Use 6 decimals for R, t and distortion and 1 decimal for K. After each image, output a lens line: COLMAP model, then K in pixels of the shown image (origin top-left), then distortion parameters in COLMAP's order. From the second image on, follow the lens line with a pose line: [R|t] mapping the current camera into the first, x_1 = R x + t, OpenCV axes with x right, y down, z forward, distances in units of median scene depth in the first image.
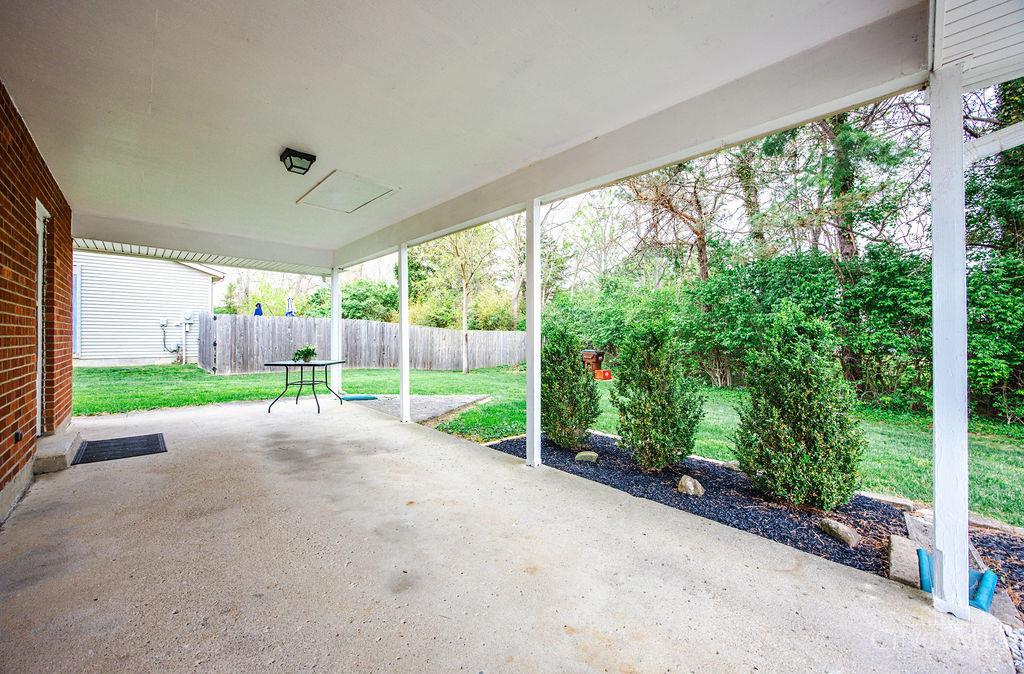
lens RADIAL K [[397.5, 0, 511.2], [0, 397.5, 336.2], [0, 0, 1]] dist [0.000924, 0.000048]
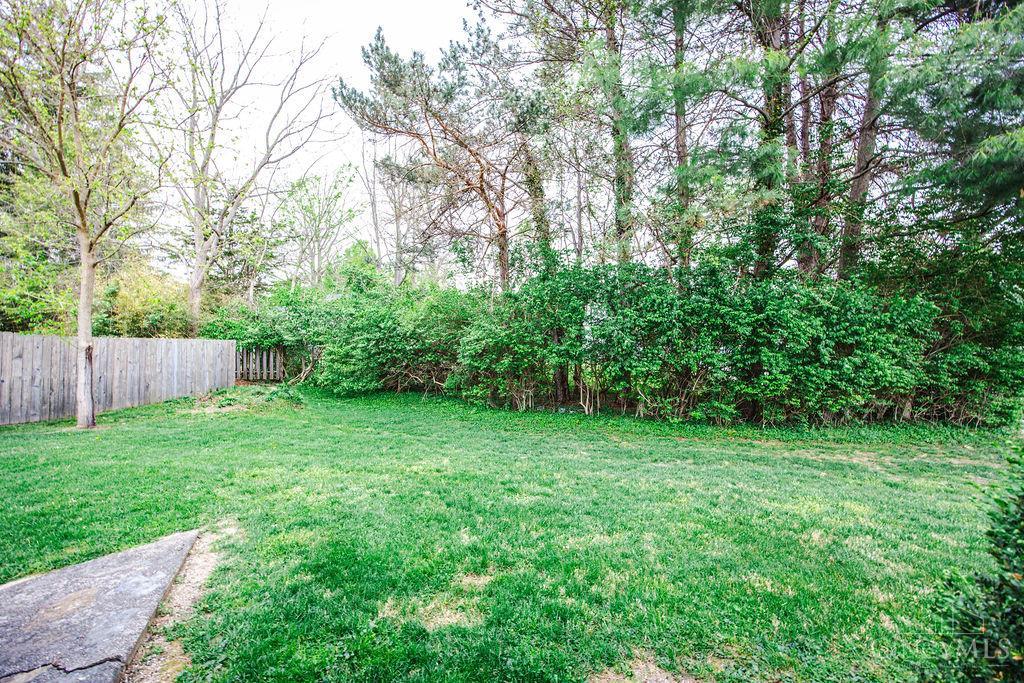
lens RADIAL K [[394.7, 0, 514.6], [0, 394.7, 342.5], [0, 0, 1]] dist [-0.000235, -0.001514]
pose [[0.751795, 0.004841, 0.659379, -0.035407], [-0.004923, 0.999986, -0.001729, -0.011130], [-0.659379, -0.001947, 0.751809, 0.265096]]
